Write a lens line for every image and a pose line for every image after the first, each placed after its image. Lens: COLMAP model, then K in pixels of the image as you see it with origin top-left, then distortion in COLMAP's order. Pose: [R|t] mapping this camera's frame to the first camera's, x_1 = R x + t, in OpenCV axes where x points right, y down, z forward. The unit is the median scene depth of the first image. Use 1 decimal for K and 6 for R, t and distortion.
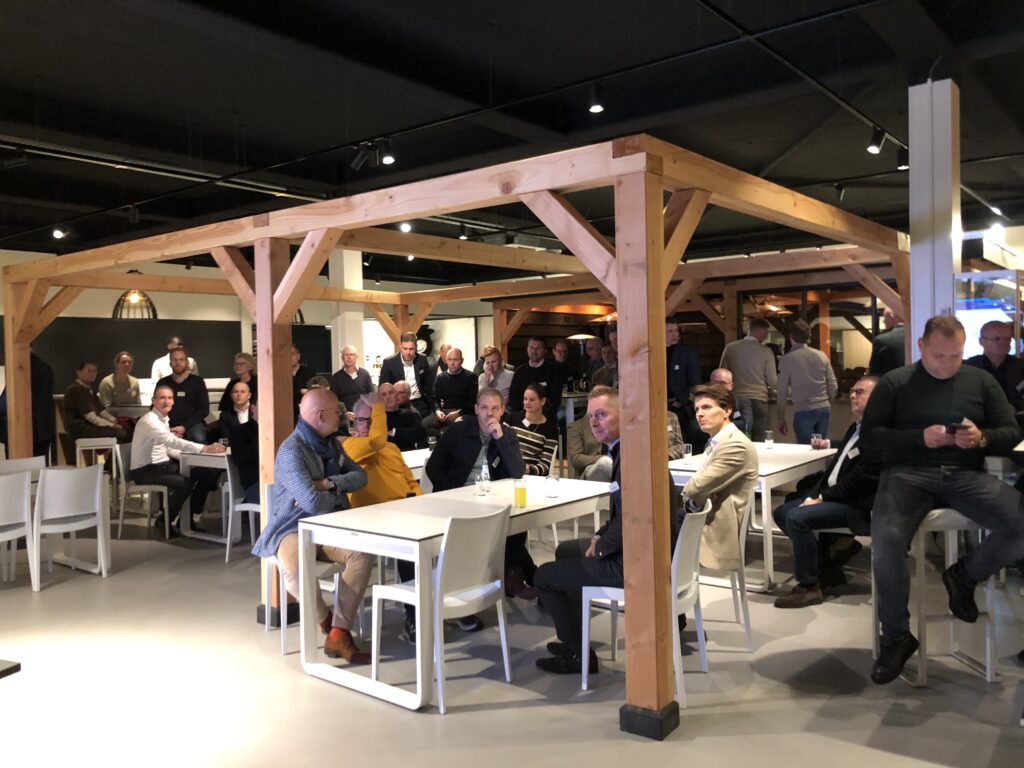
lens RADIAL K [[846.3, 0, 480.9], [0, 846.3, 373.4], [0, 0, 1]] dist [0.041906, -0.046388]
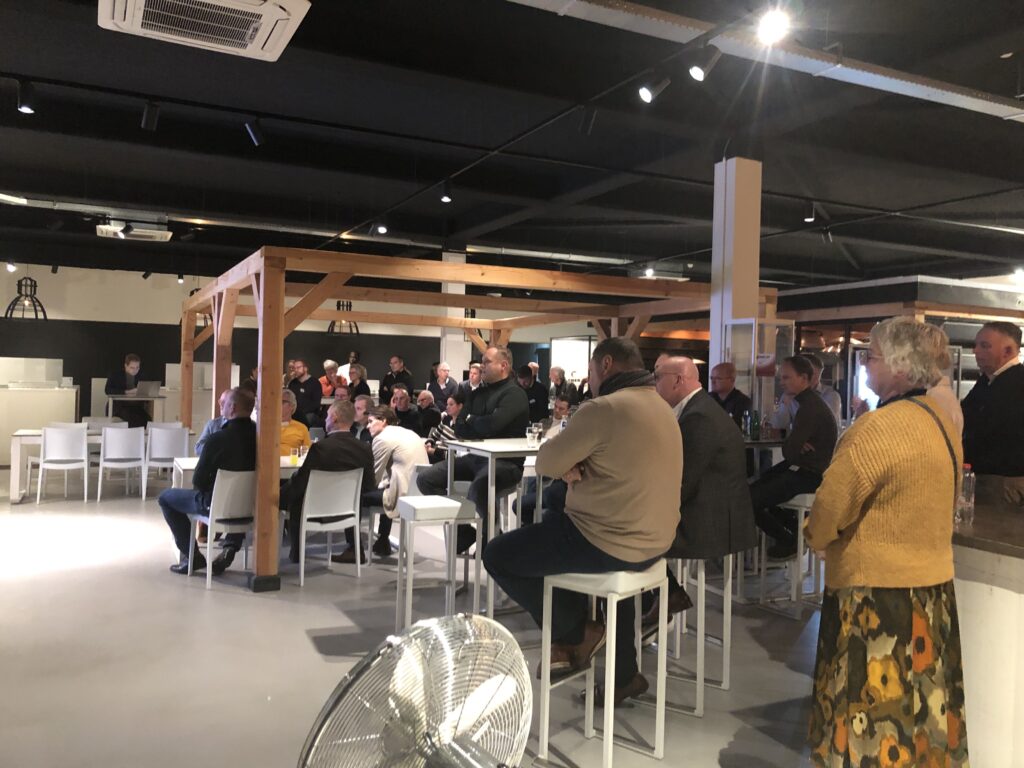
lens RADIAL K [[846.3, 0, 509.7], [0, 846.3, 380.7], [0, 0, 1]] dist [0.041906, -0.046388]
pose [[0.908711, 0.049402, -0.414492, 0.928080], [-0.052474, 0.998614, 0.003979, -0.025151], [0.414114, 0.018134, 0.910044, -0.252461]]
